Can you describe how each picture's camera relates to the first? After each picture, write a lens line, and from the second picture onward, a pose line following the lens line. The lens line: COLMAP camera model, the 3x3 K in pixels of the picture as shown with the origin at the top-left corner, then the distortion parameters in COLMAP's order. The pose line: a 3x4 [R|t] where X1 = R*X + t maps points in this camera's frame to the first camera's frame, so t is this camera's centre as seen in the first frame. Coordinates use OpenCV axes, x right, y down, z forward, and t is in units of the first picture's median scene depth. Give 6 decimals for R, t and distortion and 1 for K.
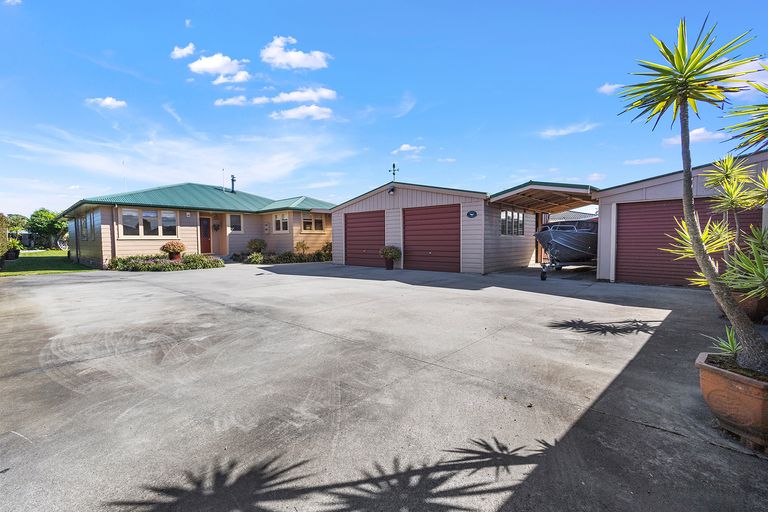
lens RADIAL K [[326.7, 0, 391.1], [0, 326.7, 257.3], [0, 0, 1]] dist [-0.000485, 0.000368]
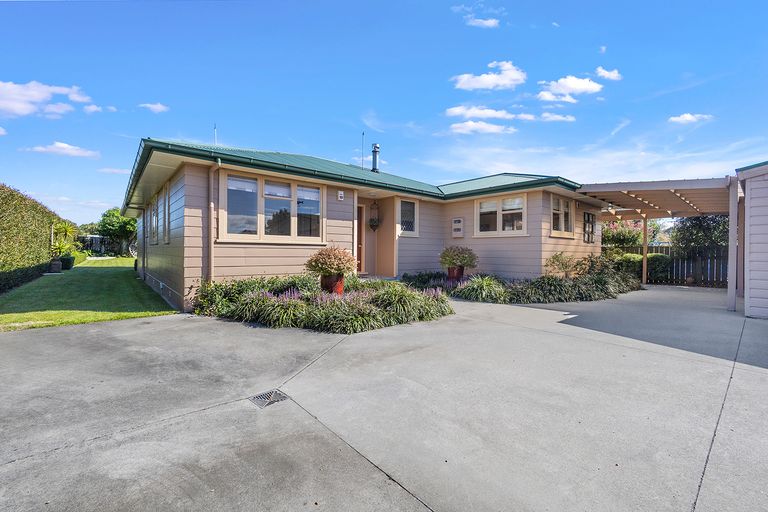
lens RADIAL K [[326.7, 0, 387.7], [0, 326.7, 253.3], [0, 0, 1]] dist [-0.000485, 0.000368]
pose [[0.989230, 0.018809, -0.145154, -0.467303], [-0.025710, 0.998619, -0.045816, -0.021592], [0.144092, 0.049054, 0.988348, 0.514257]]
